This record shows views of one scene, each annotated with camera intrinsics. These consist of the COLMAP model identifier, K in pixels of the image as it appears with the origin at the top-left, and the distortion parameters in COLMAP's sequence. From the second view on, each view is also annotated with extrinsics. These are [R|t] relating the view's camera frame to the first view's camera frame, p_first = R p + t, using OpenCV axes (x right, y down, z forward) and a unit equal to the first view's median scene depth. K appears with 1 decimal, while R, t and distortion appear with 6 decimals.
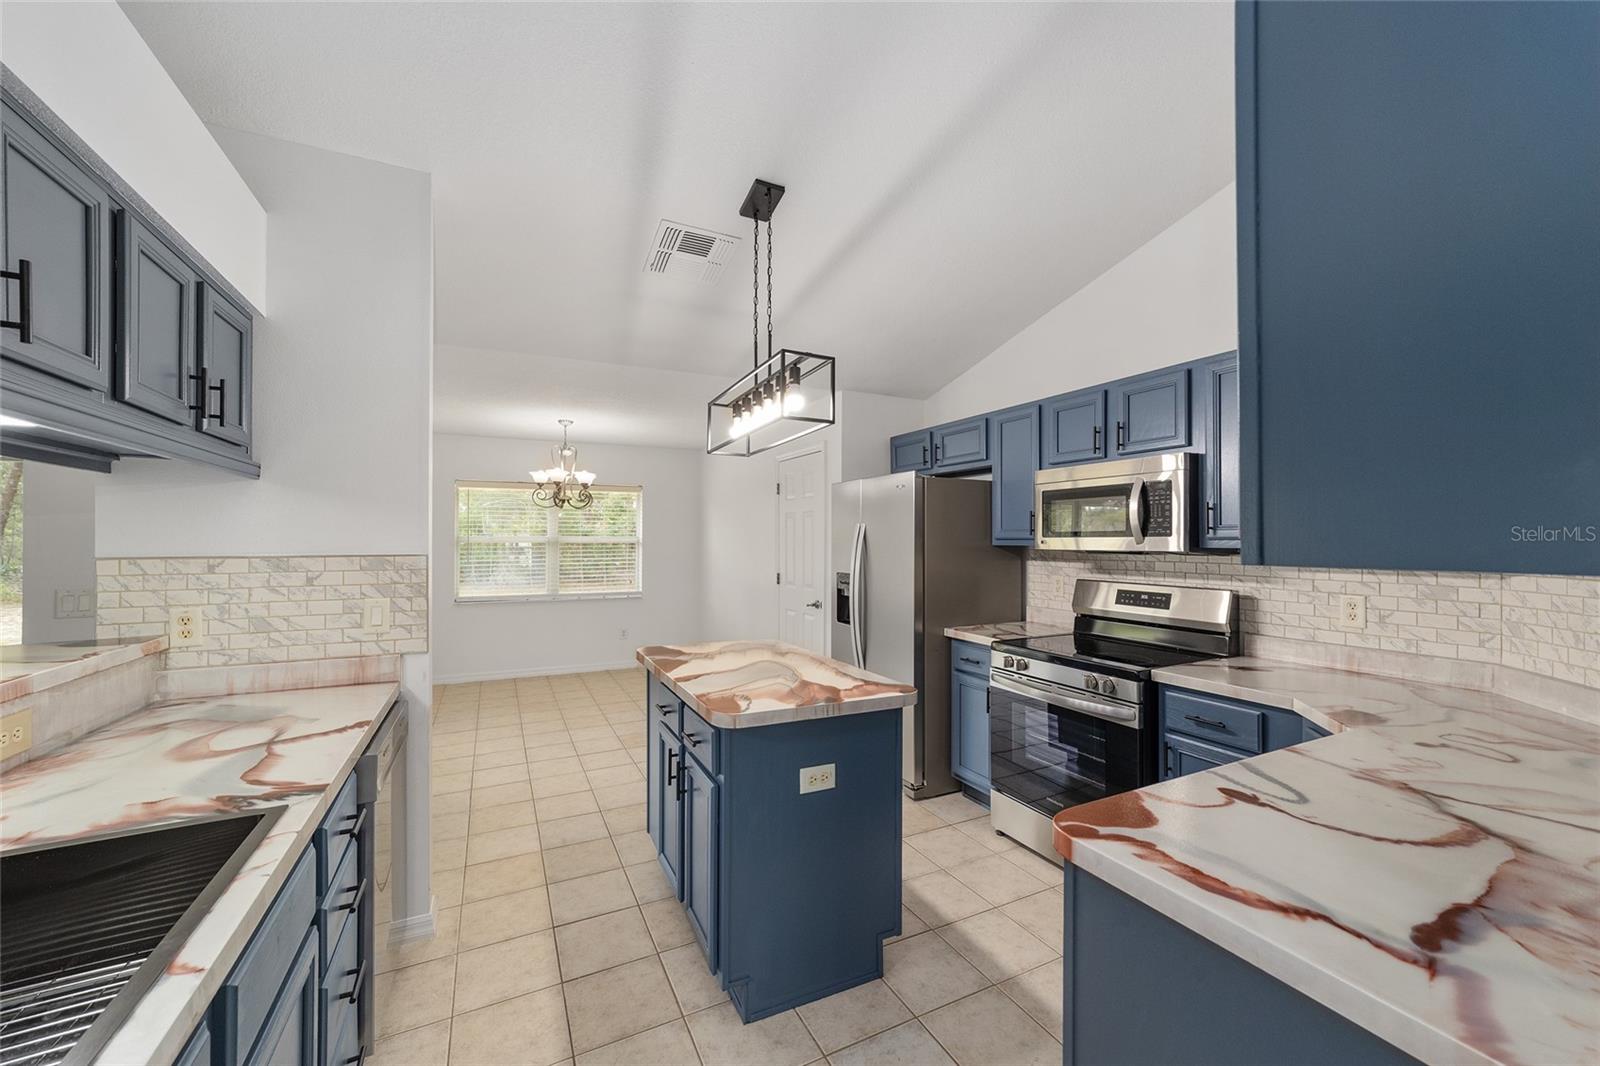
lens RADIAL K [[617.5, 0, 800.0], [0, 617.5, 533.0], [0, 0, 1]] dist [-0.001468, 0.007685]
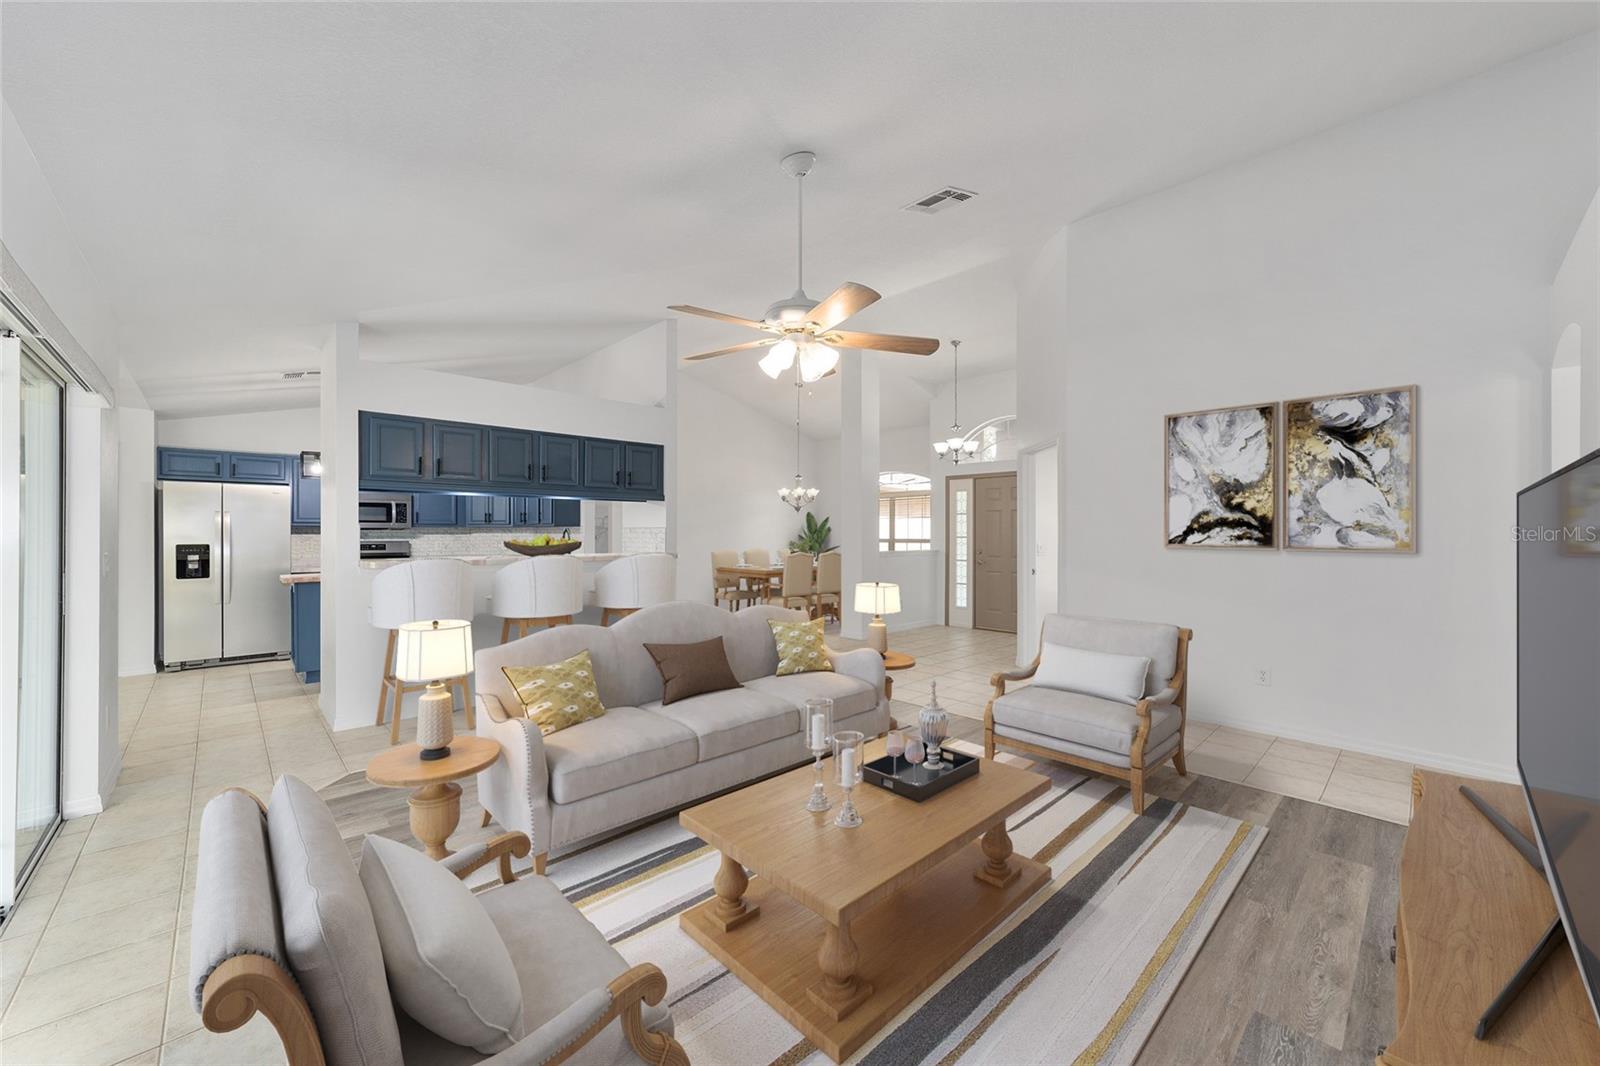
lens RADIAL K [[614.7, 0, 800.0], [0, 614.7, 533.0], [0, 0, 1]] dist [-0.001479, 0.000098]
pose [[-0.292043, 0.000550, 0.956405, -2.688707], [-0.010255, 0.999941, -0.003707, 0.044712], [-0.956350, -0.010890, -0.292020, 0.070184]]
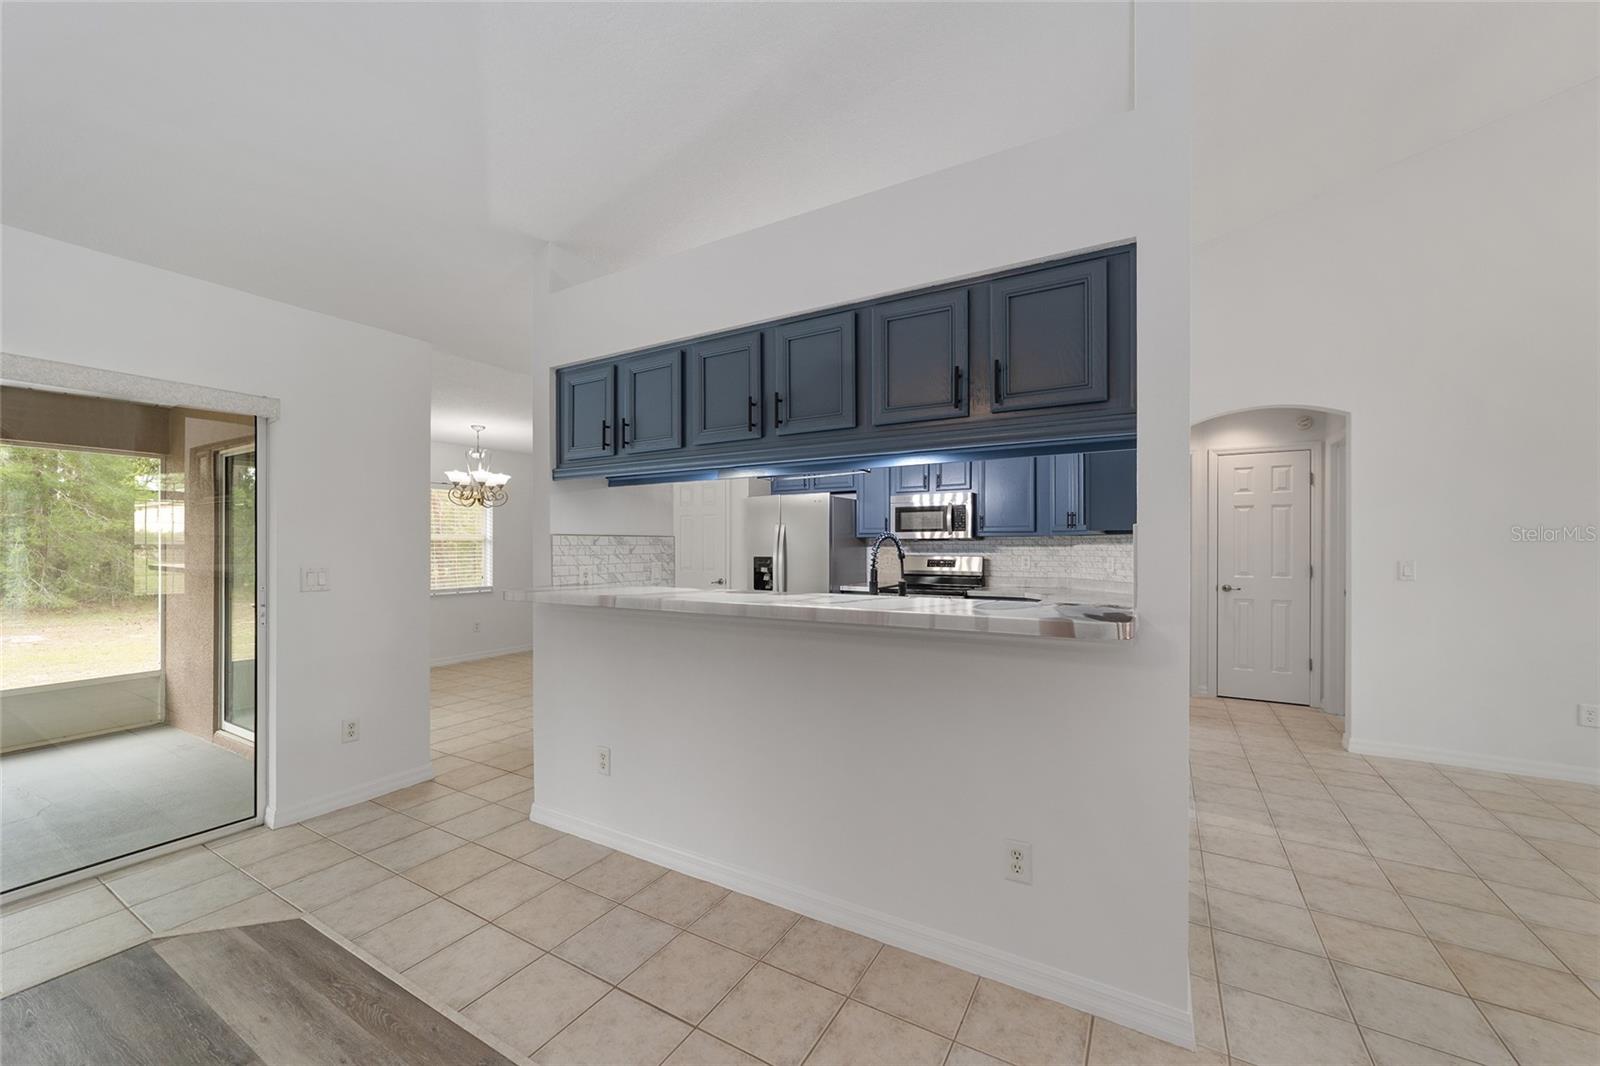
lens RADIAL K [[614.7, 0, 800.0], [0, 614.7, 533.0], [0, 0, 1]] dist [-0.001479, 0.000098]
pose [[0.835023, 0.008710, 0.550146, -1.040742], [-0.002721, 0.999928, -0.011701, 0.038437], [-0.550208, 0.008273, 0.834987, -0.459000]]
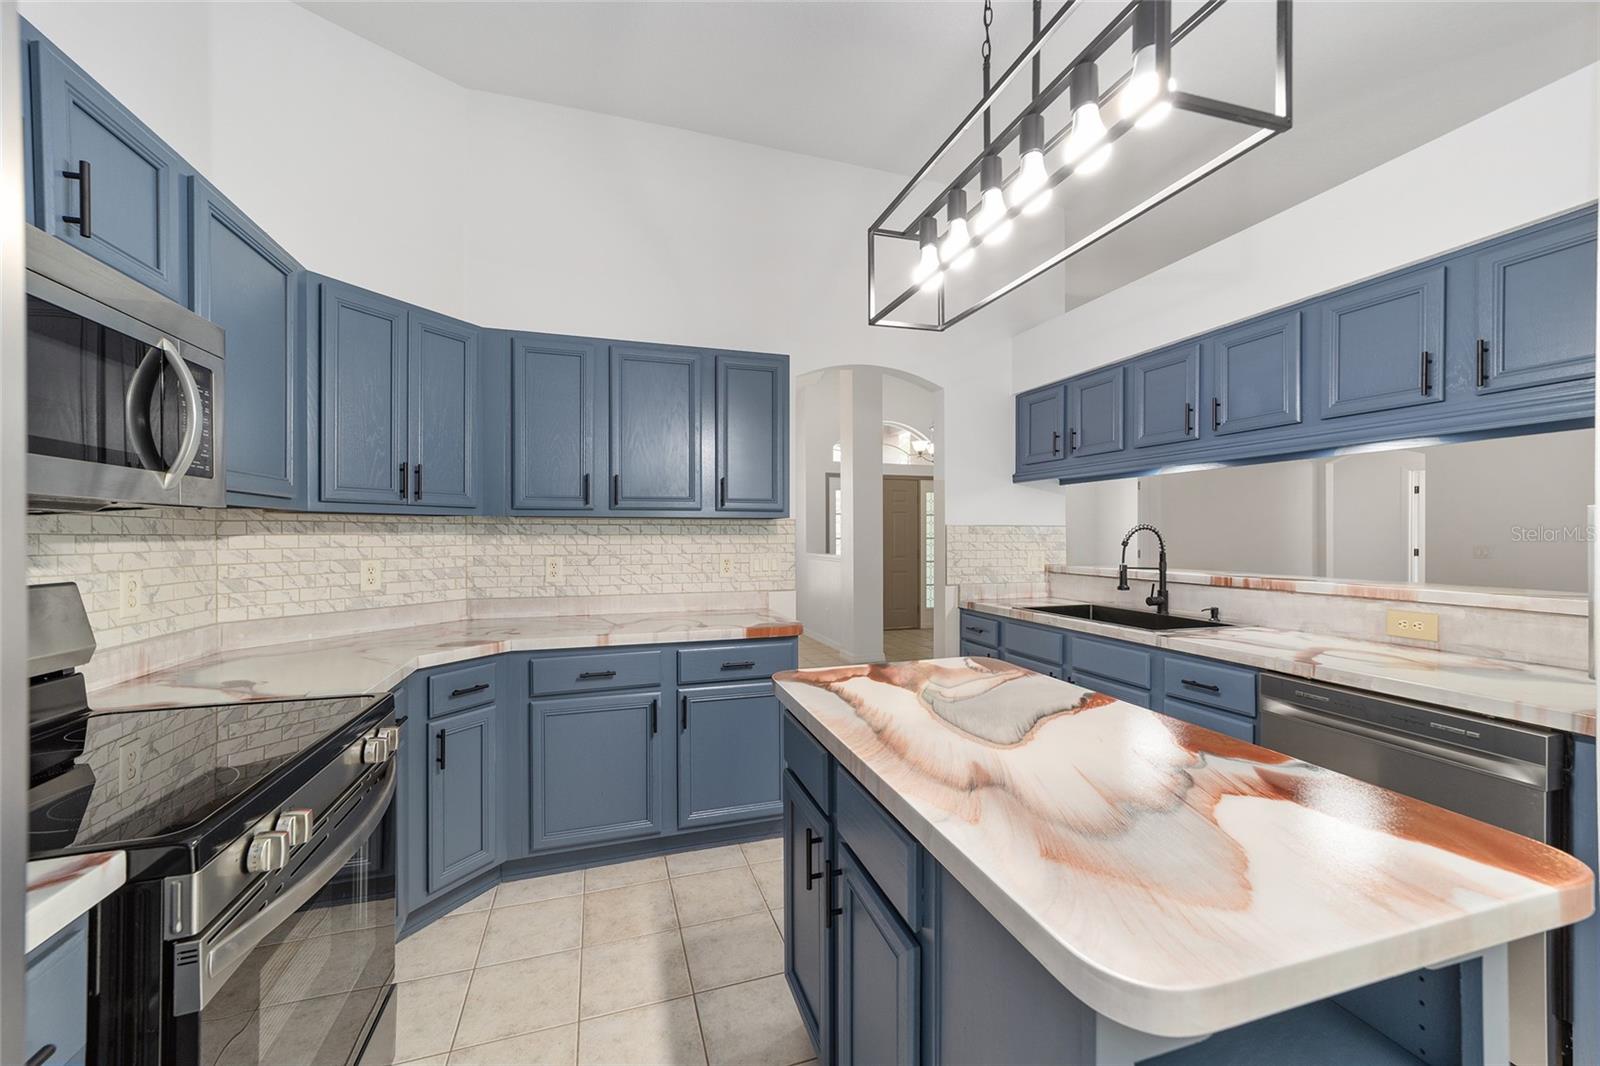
lens RADIAL K [[609.2, 0, 790.6], [0, 609.2, 543.6], [0, 0, 1]] dist [-0.020626, 0.009730]
pose [[-0.986578, -0.001753, 0.163283, 0.025528], [-0.001012, 0.999989, 0.004623, 0.057772], [-0.163289, 0.004395, -0.986568, 1.409214]]
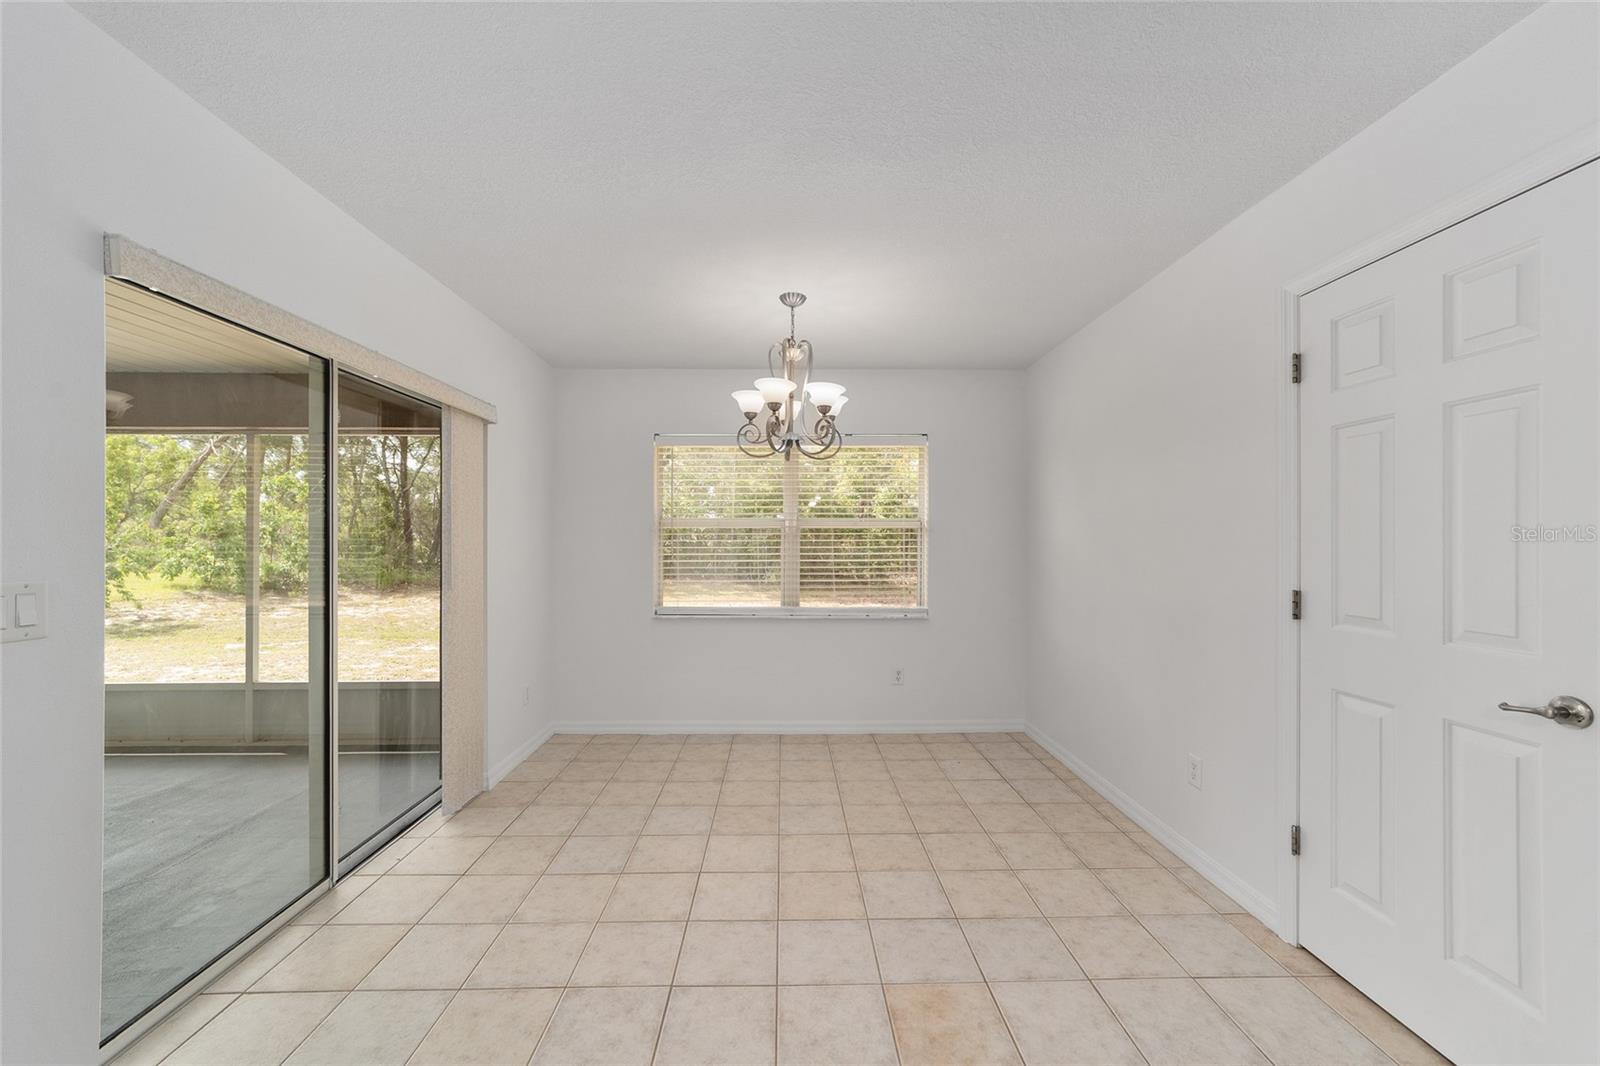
lens RADIAL K [[615.0, 0, 803.7], [0, 615.0, 545.8], [0, 0, 1]] dist [-0.001251, 0.000025]
pose [[0.908907, 0.003892, -0.416981, -0.302021], [0.002323, 0.999894, 0.014398, 0.062086], [0.416993, -0.014055, 0.908801, 1.062486]]
